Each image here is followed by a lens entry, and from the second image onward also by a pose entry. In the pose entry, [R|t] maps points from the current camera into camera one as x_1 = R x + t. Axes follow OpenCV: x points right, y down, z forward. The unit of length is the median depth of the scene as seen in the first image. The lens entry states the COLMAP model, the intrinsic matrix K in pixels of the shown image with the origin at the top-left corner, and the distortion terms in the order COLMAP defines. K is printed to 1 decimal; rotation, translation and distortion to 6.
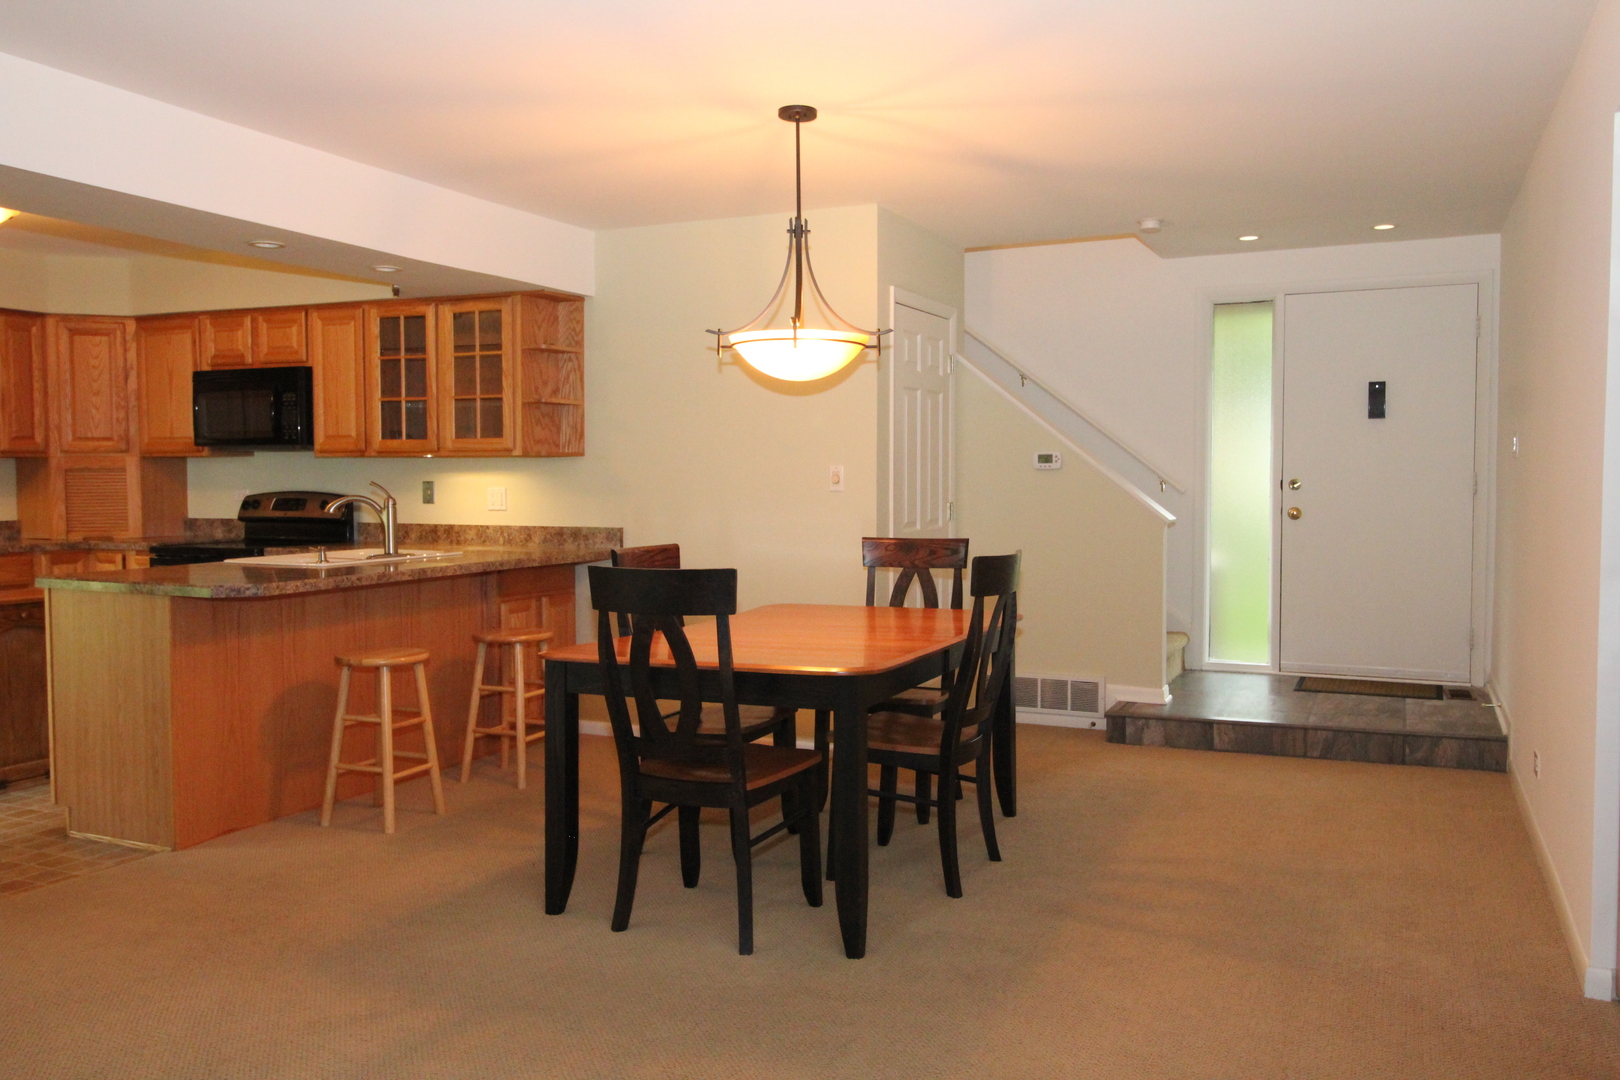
lens RADIAL K [[1280.3, 0, 810.2], [0, 1280.3, 530.2], [0, 0, 1]] dist [0.012986, 0.000700]
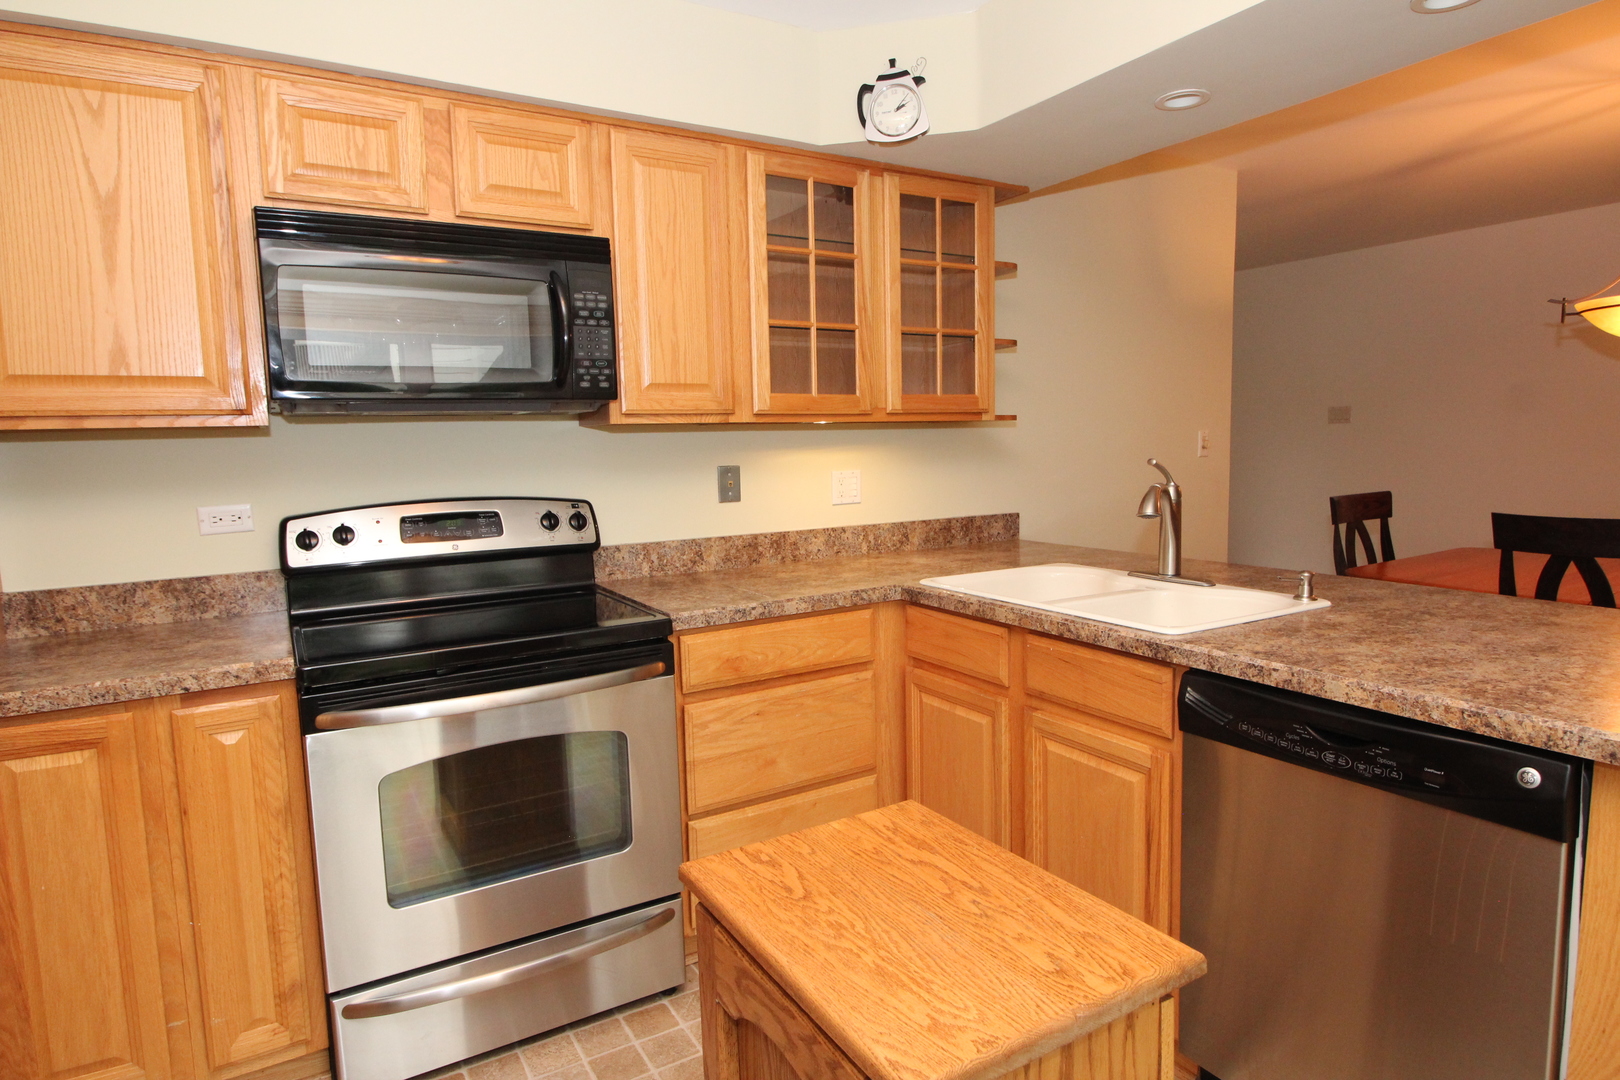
lens RADIAL K [[925.8, 0, 818.1], [0, 925.8, 537.8], [0, 0, 1]] dist [-0.001516, -0.000852]
pose [[0.560551, -0.100366, 0.822016, -0.650216], [0.061623, 0.994932, 0.079456, -0.037195], [-0.825824, 0.006116, 0.563894, 0.731272]]
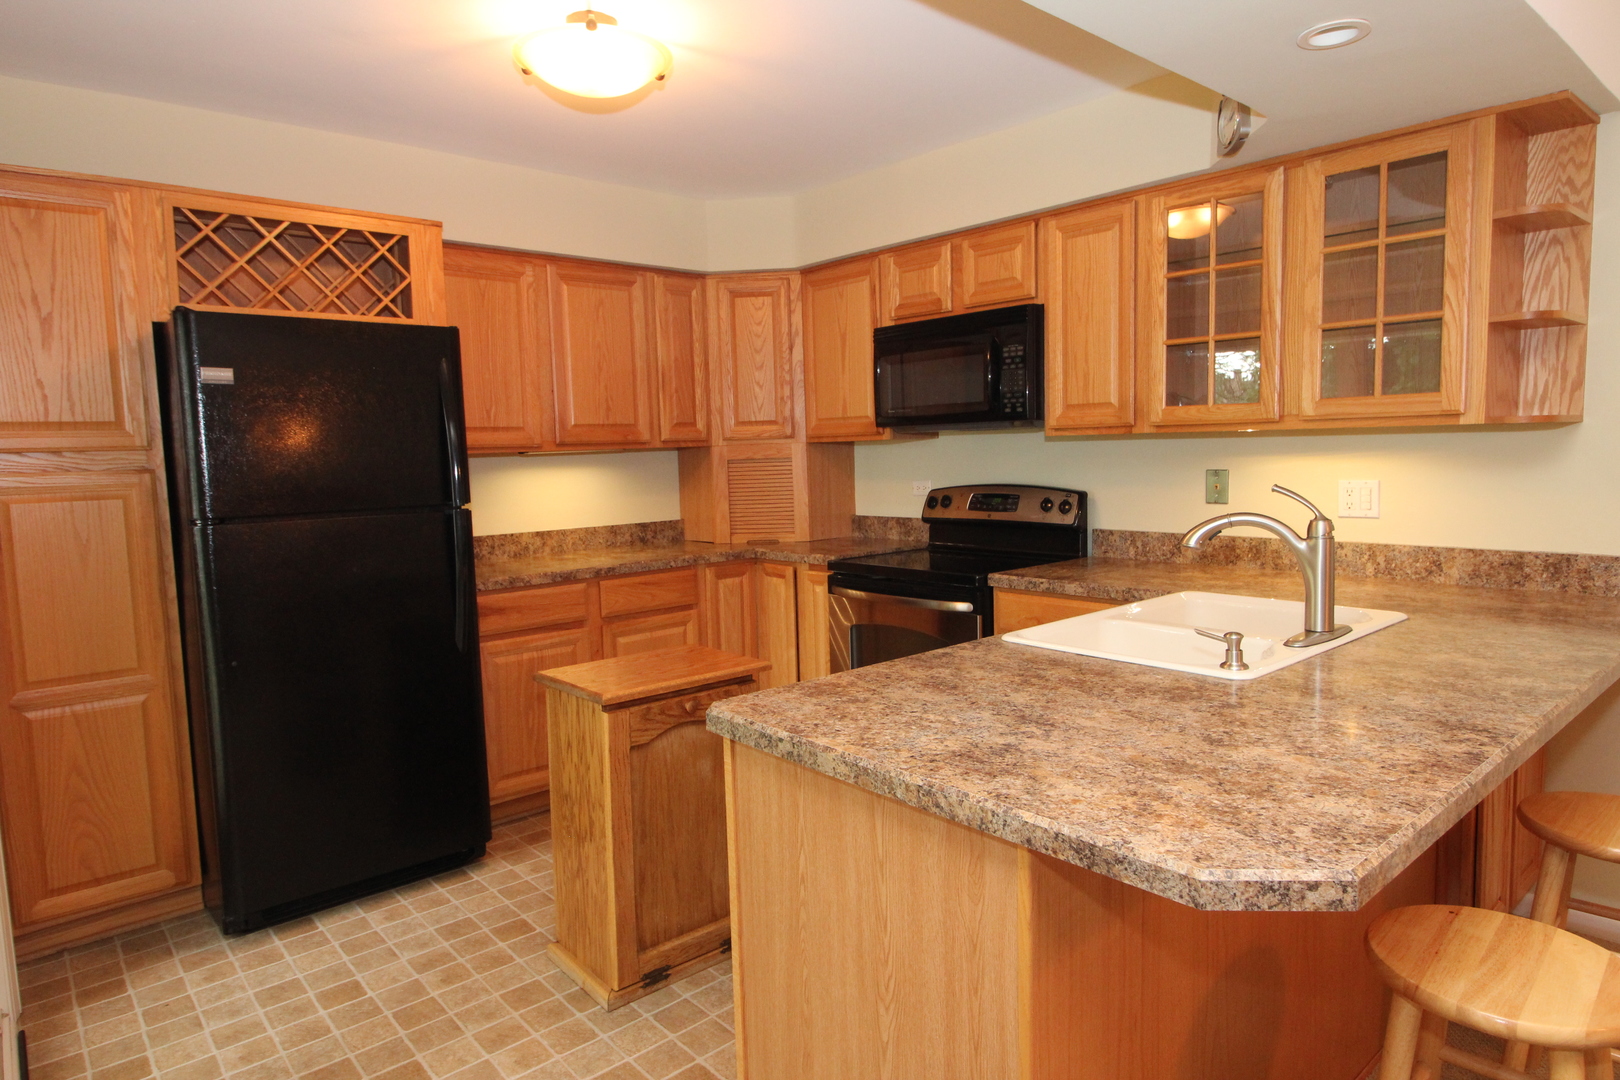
lens RADIAL K [[959.1, 0, 810.0], [0, 959.1, 540.0], [0, 0, 1]] dist [-0.002579, -0.002471]
pose [[0.911792, 0.015180, -0.410372, -0.291728], [0.008475, 0.998408, 0.055762, -0.032080], [0.410565, -0.054321, 0.910212, 0.480542]]
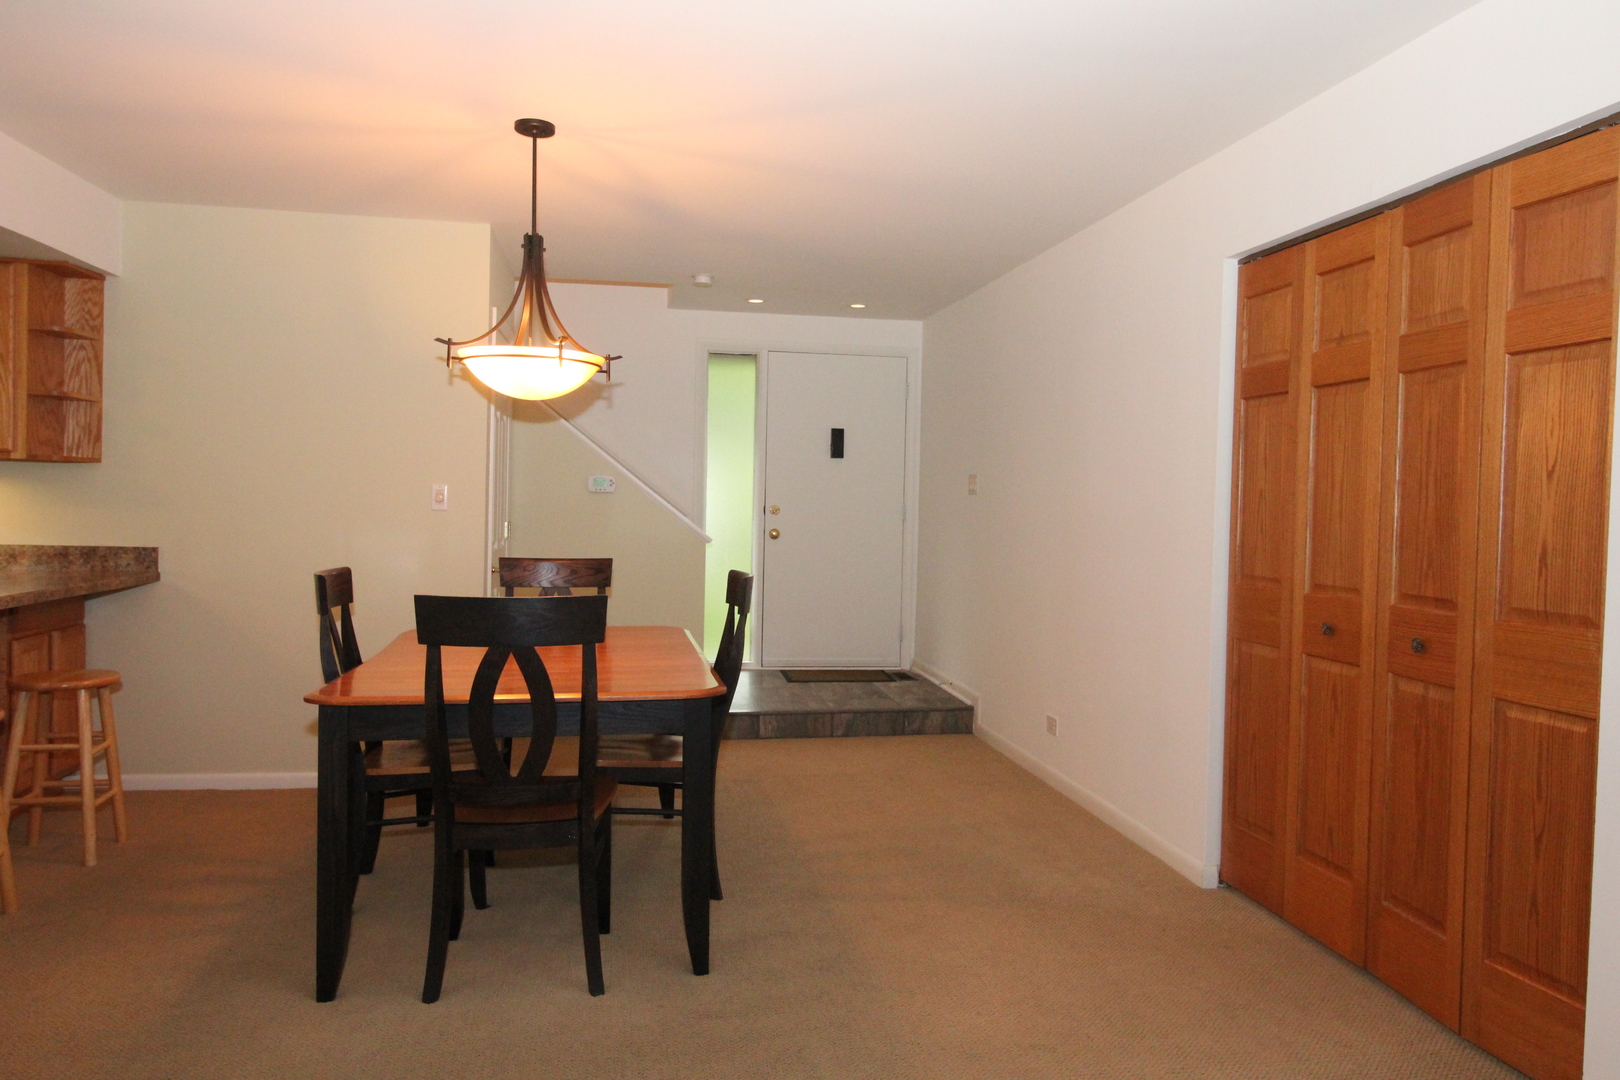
lens RADIAL K [[1154.4, 0, 806.3], [0, 1154.4, 527.9], [0, 0, 1]] dist [0.007467, 0.002807]
pose [[0.821906, 0.008520, 0.569559, -0.218741], [-0.001009, 0.999908, -0.013501, -0.004490], [-0.569622, 0.010522, 0.821839, 0.100196]]
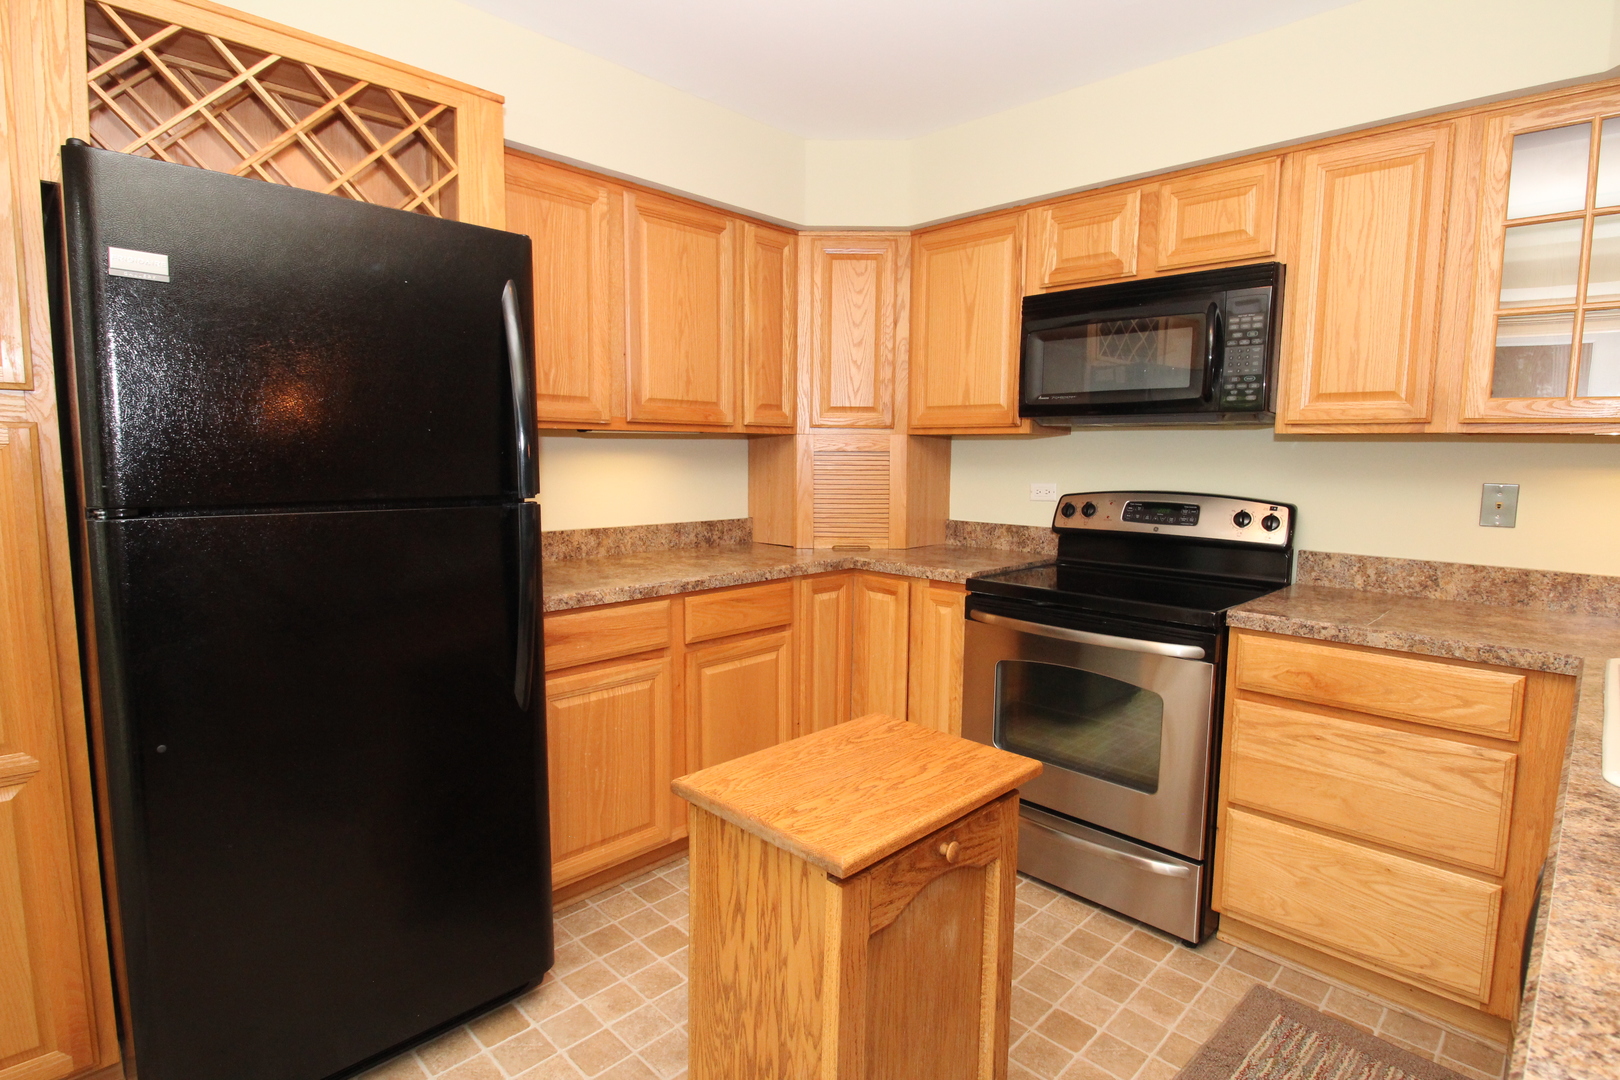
lens RADIAL K [[804.6, 0, 810.0], [0, 804.6, 540.0], [0, 0, 1]] dist [-0.004447, -0.009749]
pose [[0.939151, 0.048421, -0.340076, -0.456944], [-0.026586, 0.997291, 0.068578, -0.030949], [0.342475, -0.055363, 0.937894, 0.615305]]
